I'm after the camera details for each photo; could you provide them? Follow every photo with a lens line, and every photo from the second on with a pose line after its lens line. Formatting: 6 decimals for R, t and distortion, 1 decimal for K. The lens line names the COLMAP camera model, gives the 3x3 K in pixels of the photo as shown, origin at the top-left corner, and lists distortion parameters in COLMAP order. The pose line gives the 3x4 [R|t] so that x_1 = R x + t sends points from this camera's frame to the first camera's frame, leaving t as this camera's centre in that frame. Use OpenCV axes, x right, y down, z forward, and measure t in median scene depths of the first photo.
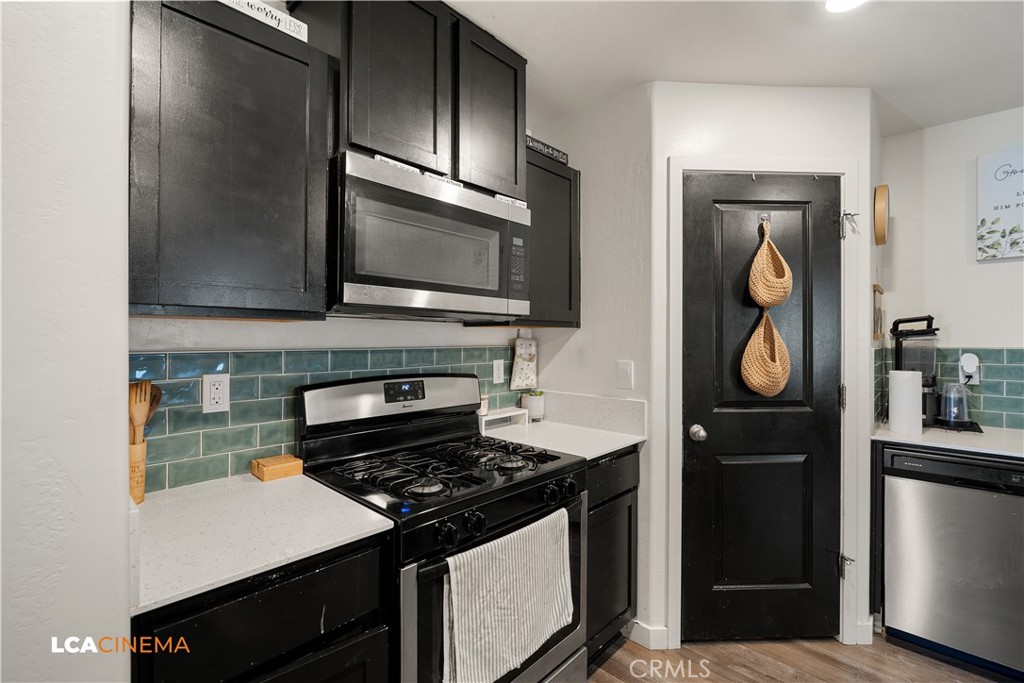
lens RADIAL K [[448.4, 0, 513.2], [0, 448.4, 339.1], [0, 0, 1]] dist [-0.016869, 0.004883]
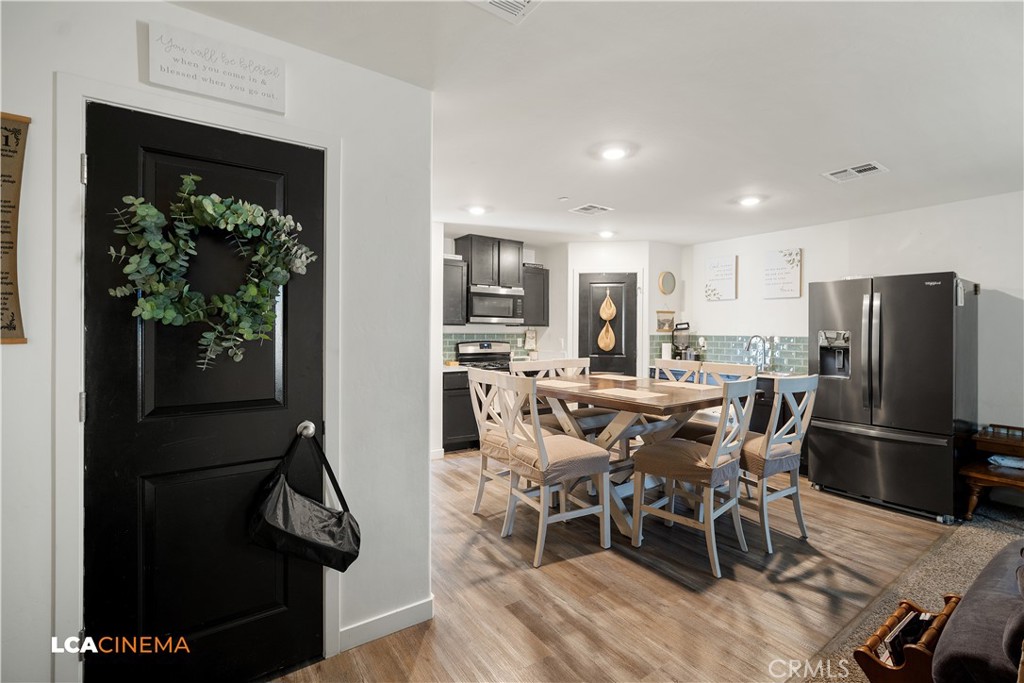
lens RADIAL K [[447.3, 0, 514.4], [0, 447.3, 333.1], [0, 0, 1]] dist [-0.016031, 0.004877]
pose [[0.978619, 0.006254, -0.205585, 0.564879], [-0.005082, 0.999968, 0.006231, -0.002336], [0.205618, -0.005053, 0.978619, -1.915808]]
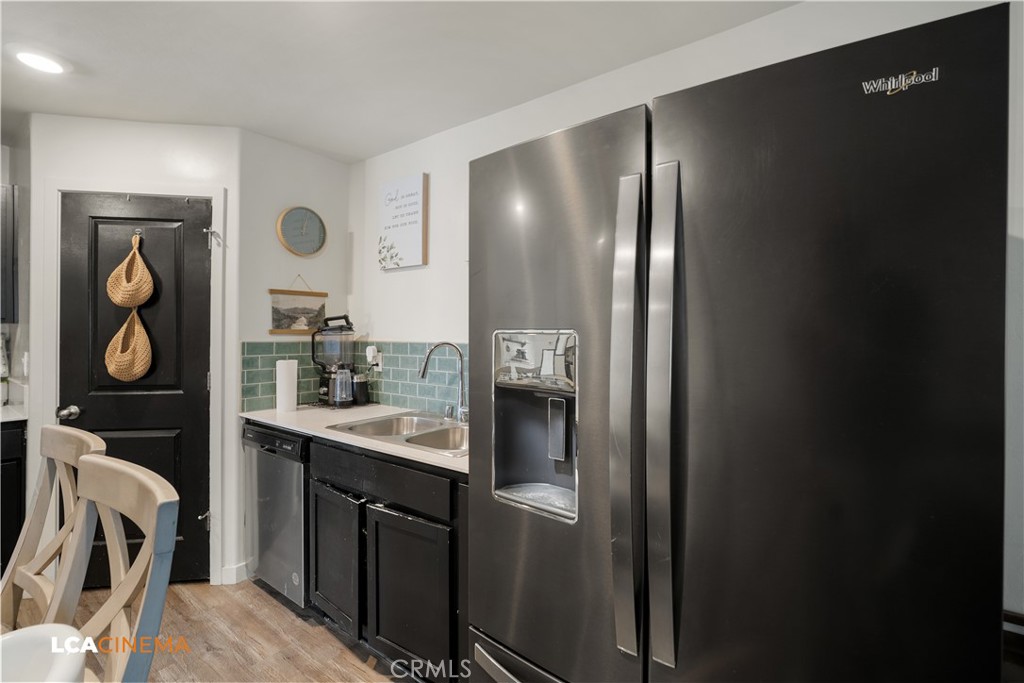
lens RADIAL K [[447.3, 0, 514.4], [0, 447.3, 333.1], [0, 0, 1]] dist [-0.016031, 0.004877]
pose [[0.992076, 0.003094, 0.125604, 1.413529], [-0.003061, 0.999995, -0.000455, -0.004067], [-0.125605, 0.000067, 0.992080, -0.306223]]
